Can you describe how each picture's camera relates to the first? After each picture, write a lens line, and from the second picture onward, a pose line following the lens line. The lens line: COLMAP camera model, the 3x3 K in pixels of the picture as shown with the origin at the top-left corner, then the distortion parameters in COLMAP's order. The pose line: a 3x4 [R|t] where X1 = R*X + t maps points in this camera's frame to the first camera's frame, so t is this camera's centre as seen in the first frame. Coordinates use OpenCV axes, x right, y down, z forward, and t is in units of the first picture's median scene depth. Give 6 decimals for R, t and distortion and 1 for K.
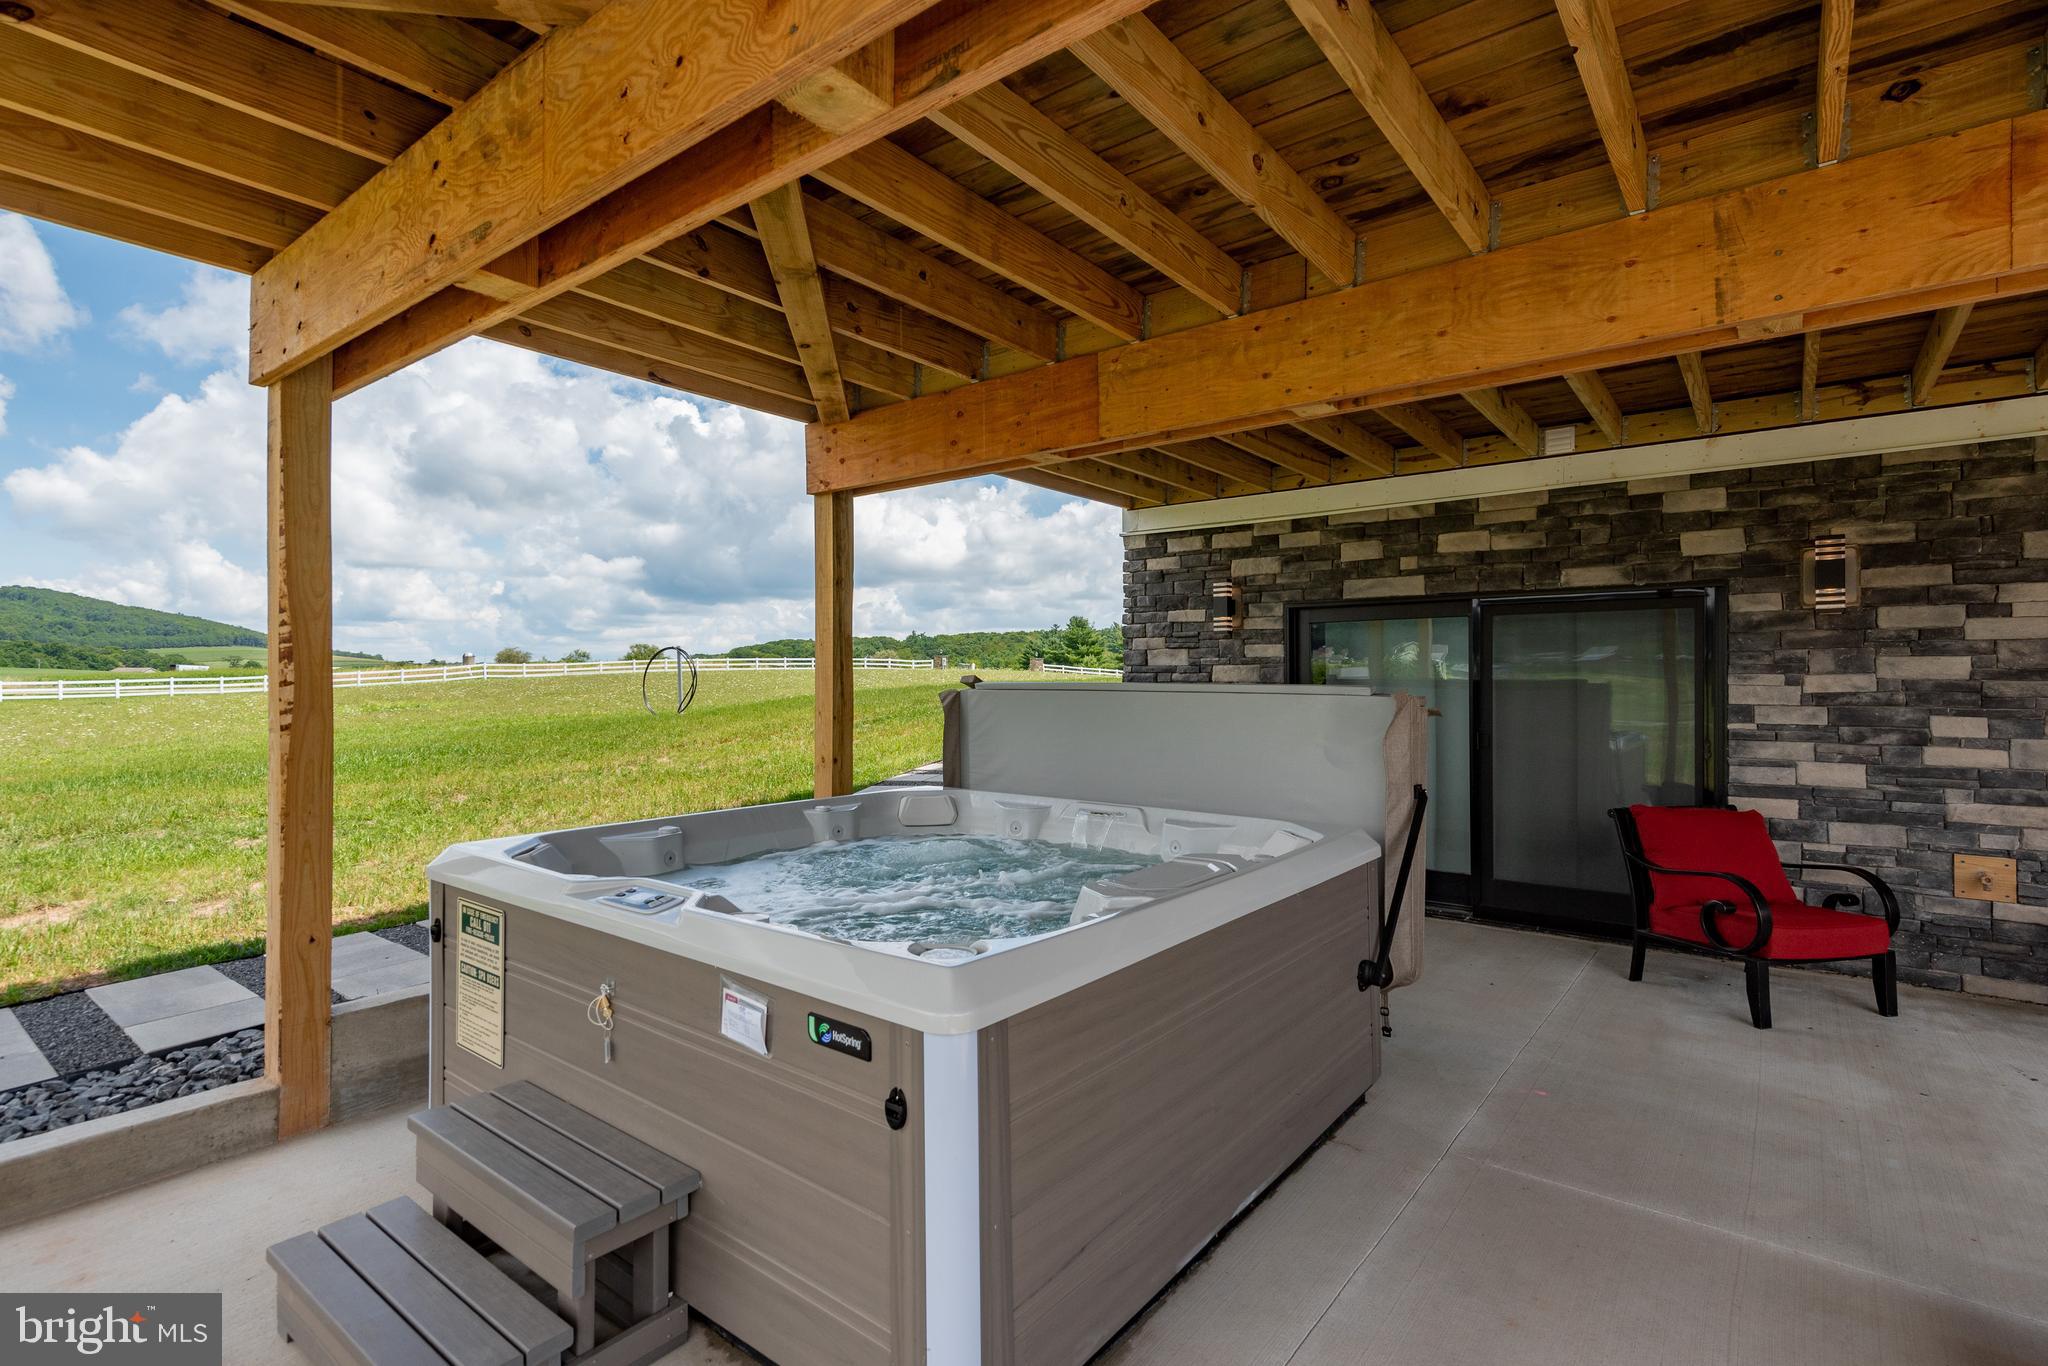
lens RADIAL K [[951.1, 0, 1039.3], [0, 951.1, 680.3], [0, 0, 1]] dist [0.002369, -0.000809]
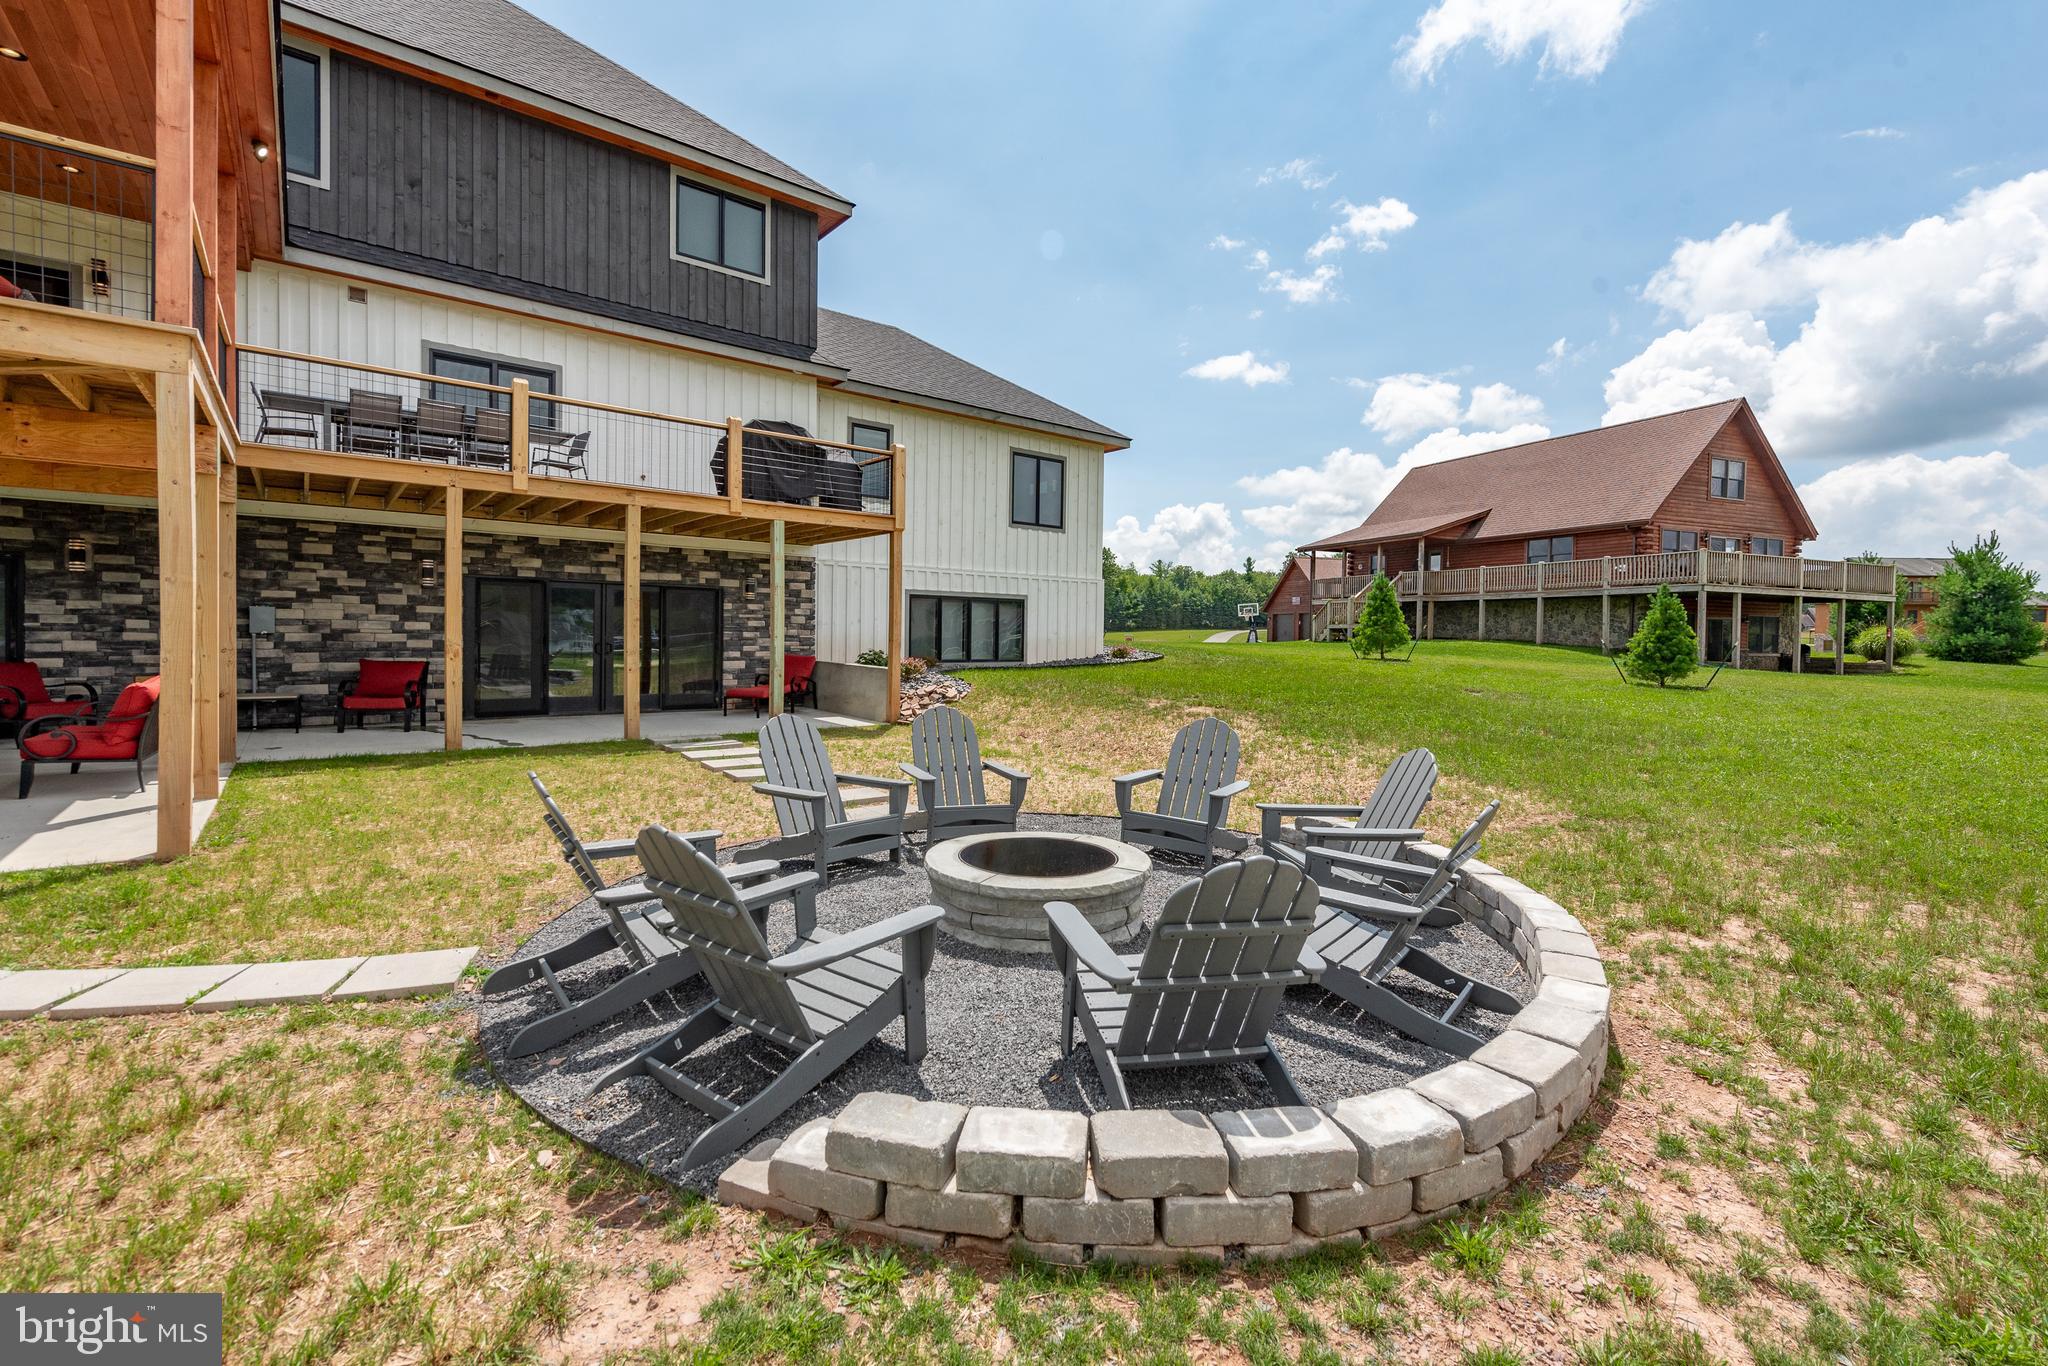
lens RADIAL K [[939.6, 0, 1050.2], [0, 939.6, 653.1], [0, 0, 1]] dist [0.009837, -0.003450]
pose [[0.224872, -0.013466, 0.974295, -0.823285], [-0.018265, 0.999671, 0.018032, 0.036196], [-0.974217, -0.021851, 0.224552, -1.734421]]
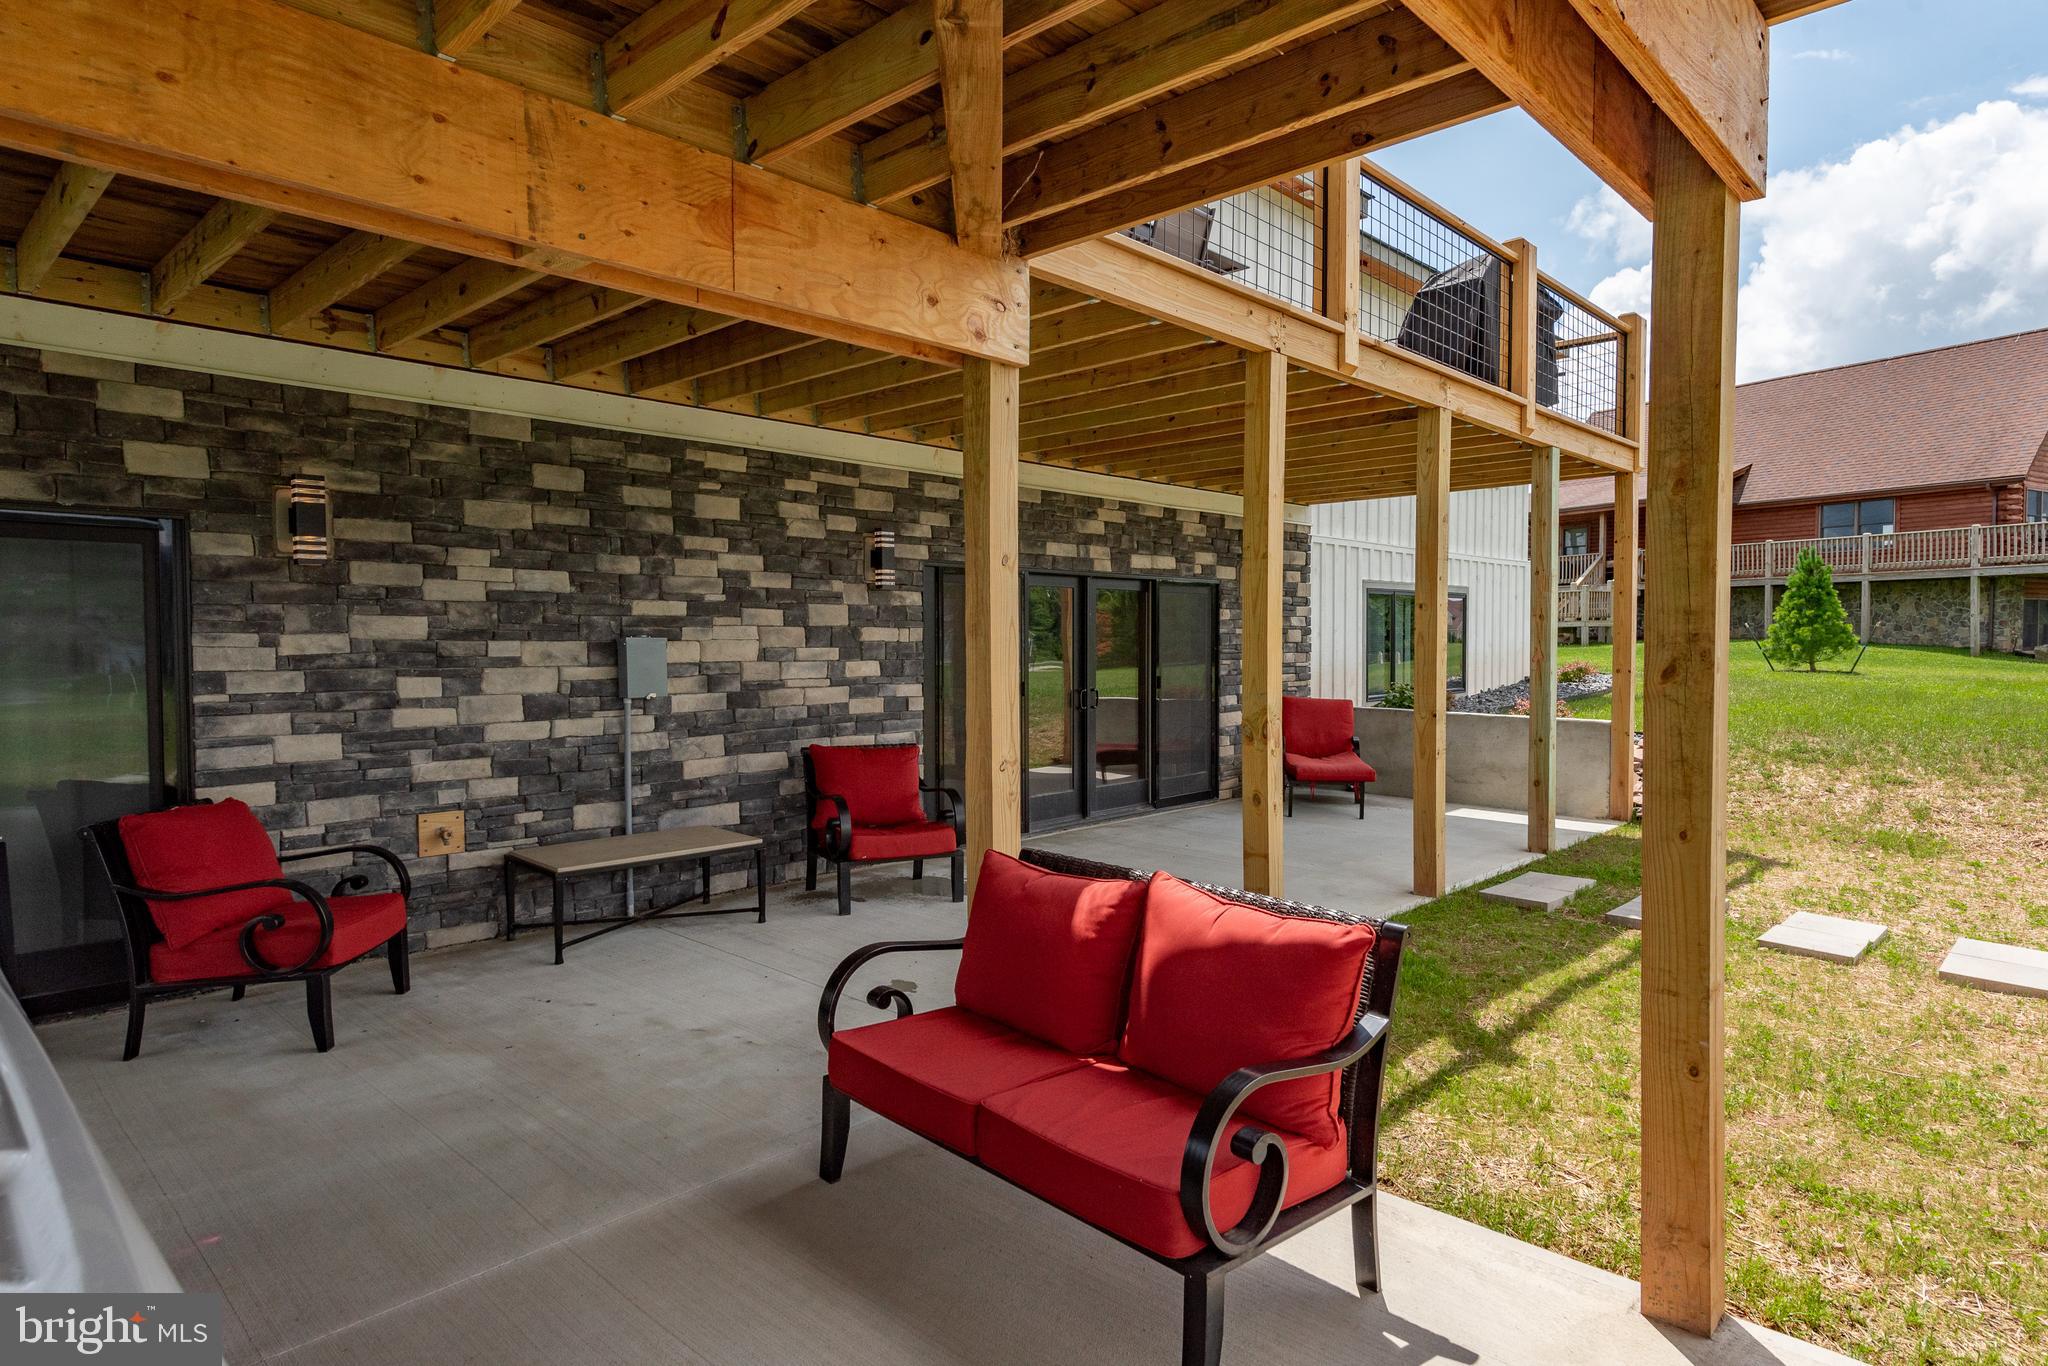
lens RADIAL K [[1167.1, 0, 1020.8], [0, 1167.1, 679.4], [0, 0, 1]] dist [0.017404, -0.011964]
pose [[0.088365, -0.036441, 0.995421, -0.192540], [-0.000305, 0.999330, 0.036611, -0.004272], [-0.996088, -0.003539, 0.088294, 0.254639]]
